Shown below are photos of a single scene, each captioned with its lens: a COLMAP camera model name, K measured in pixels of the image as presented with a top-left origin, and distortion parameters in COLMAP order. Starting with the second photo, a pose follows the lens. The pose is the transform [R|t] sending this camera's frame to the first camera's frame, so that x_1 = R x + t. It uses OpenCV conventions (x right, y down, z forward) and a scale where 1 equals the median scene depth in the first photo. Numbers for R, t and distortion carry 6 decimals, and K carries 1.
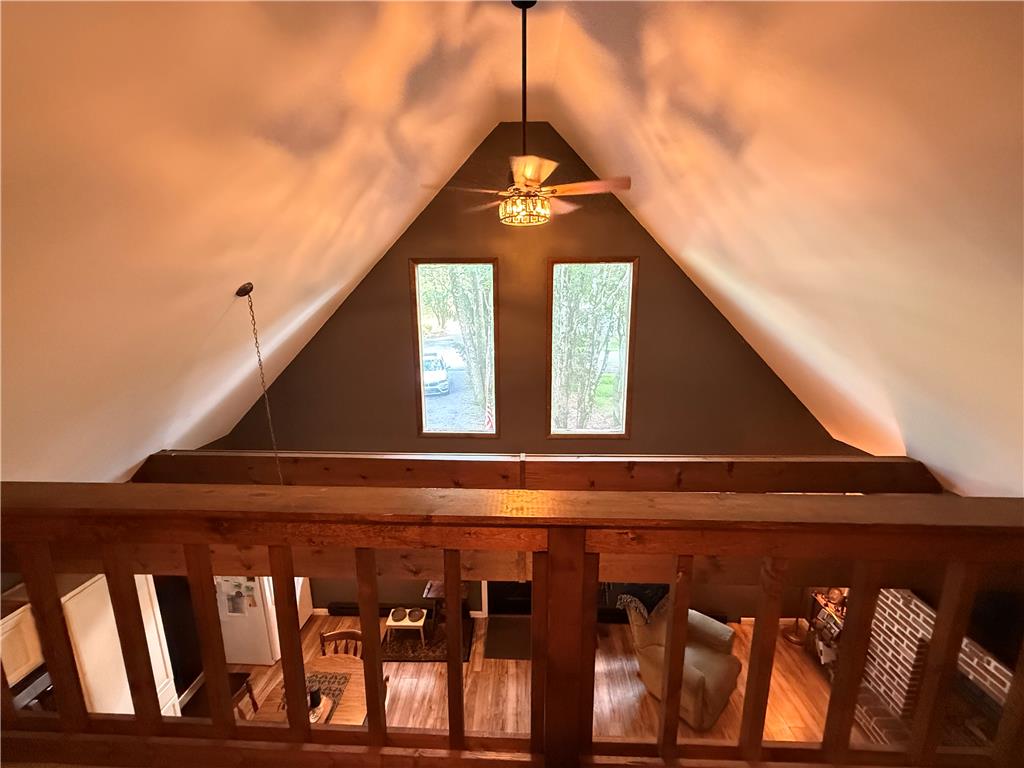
lens RADIAL K [[409.1, 0, 507.2], [0, 409.1, 380.9], [0, 0, 1]] dist [-0.001248, 0.000269]
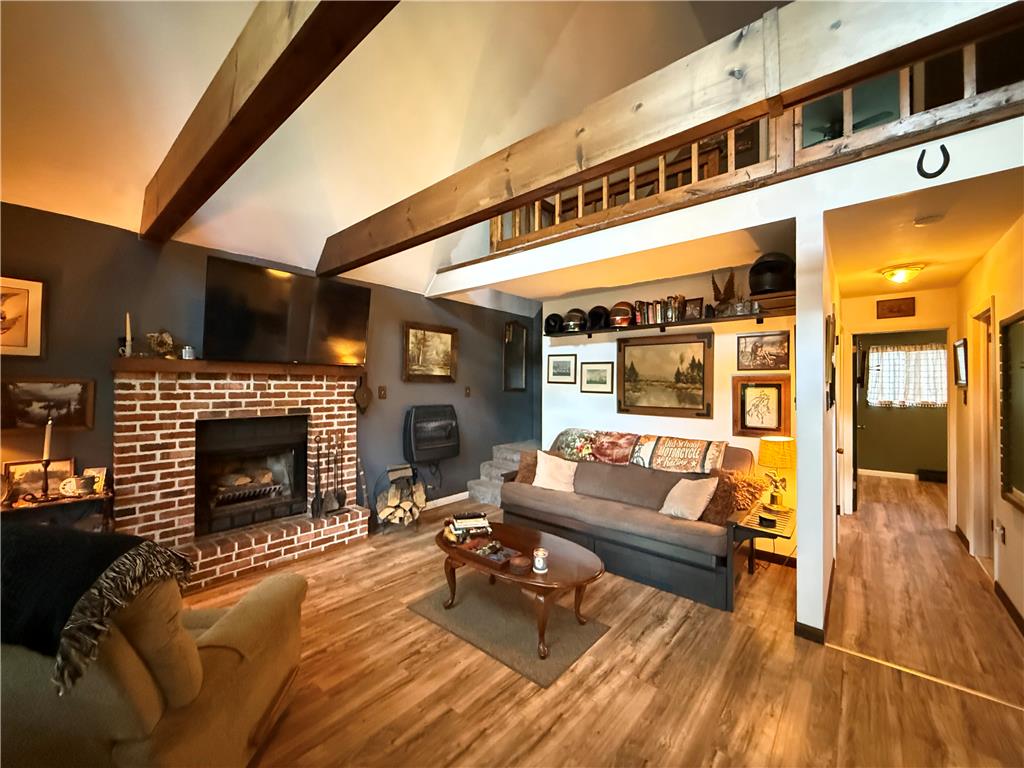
lens RADIAL K [[409.1, 0, 511.8], [0, 409.1, 382.5], [0, 0, 1]] dist [-0.001248, 0.000269]
pose [[-0.782094, 0.007569, 0.623115, -0.014359], [0.130594, 0.979713, 0.152012, 0.431016], [-0.609323, 0.200263, -0.767216, 1.044249]]
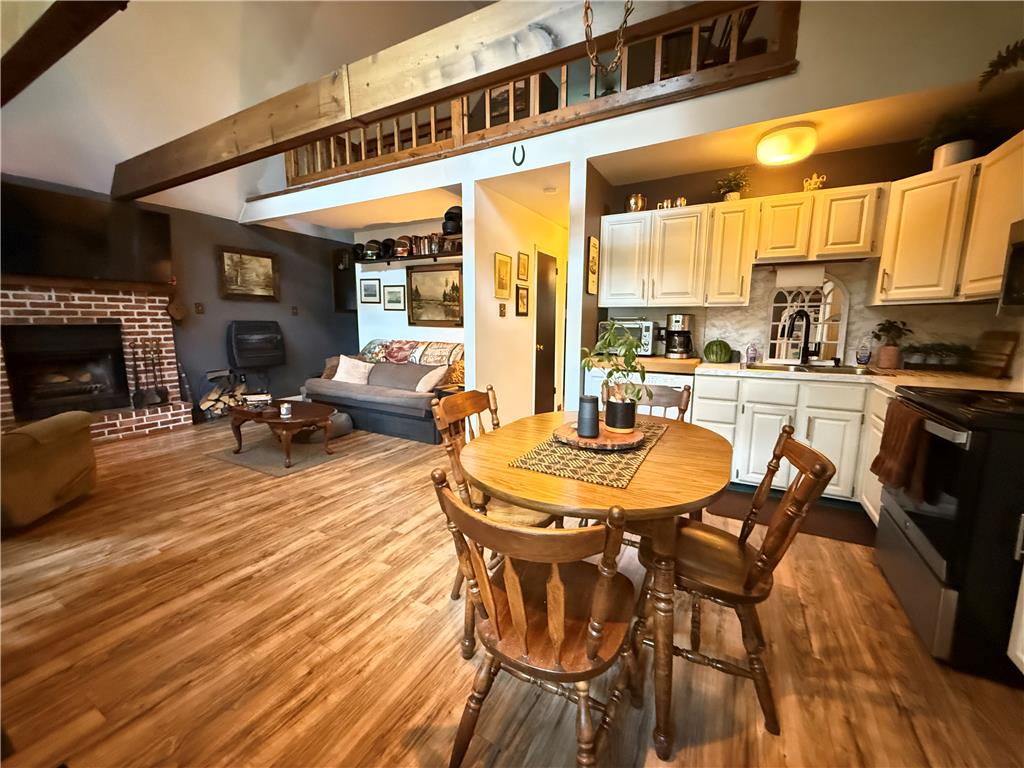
lens RADIAL K [[409.1, 0, 512.0], [0, 409.1, 382.8], [0, 0, 1]] dist [-0.001248, 0.000269]
pose [[-0.893121, -0.069269, 0.444451, -0.470202], [0.091813, 0.939198, 0.330874, 0.462430], [-0.440347, 0.336317, -0.832458, 1.122108]]
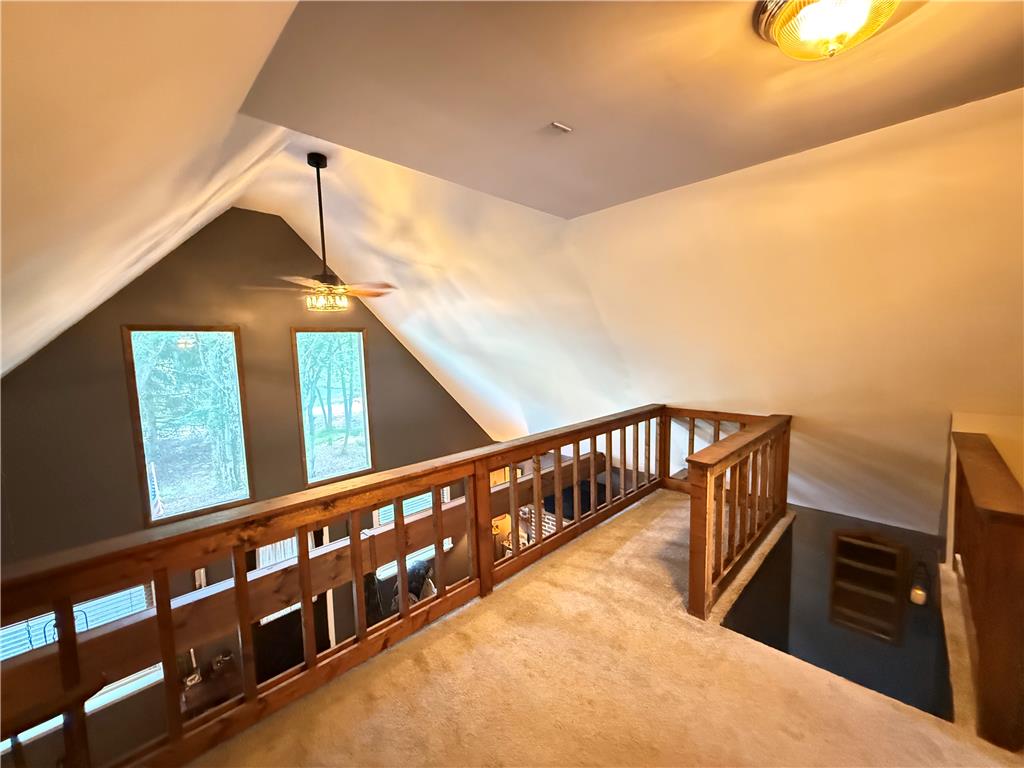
lens RADIAL K [[409.1, 0, 510.7], [0, 409.1, 383.3], [0, 0, 1]] dist [-0.001248, 0.000269]
pose [[0.681077, -0.078879, 0.727951, -0.340717], [0.169508, 0.984158, -0.051953, 0.016054], [-0.712321, 0.158777, 0.683658, -0.199539]]
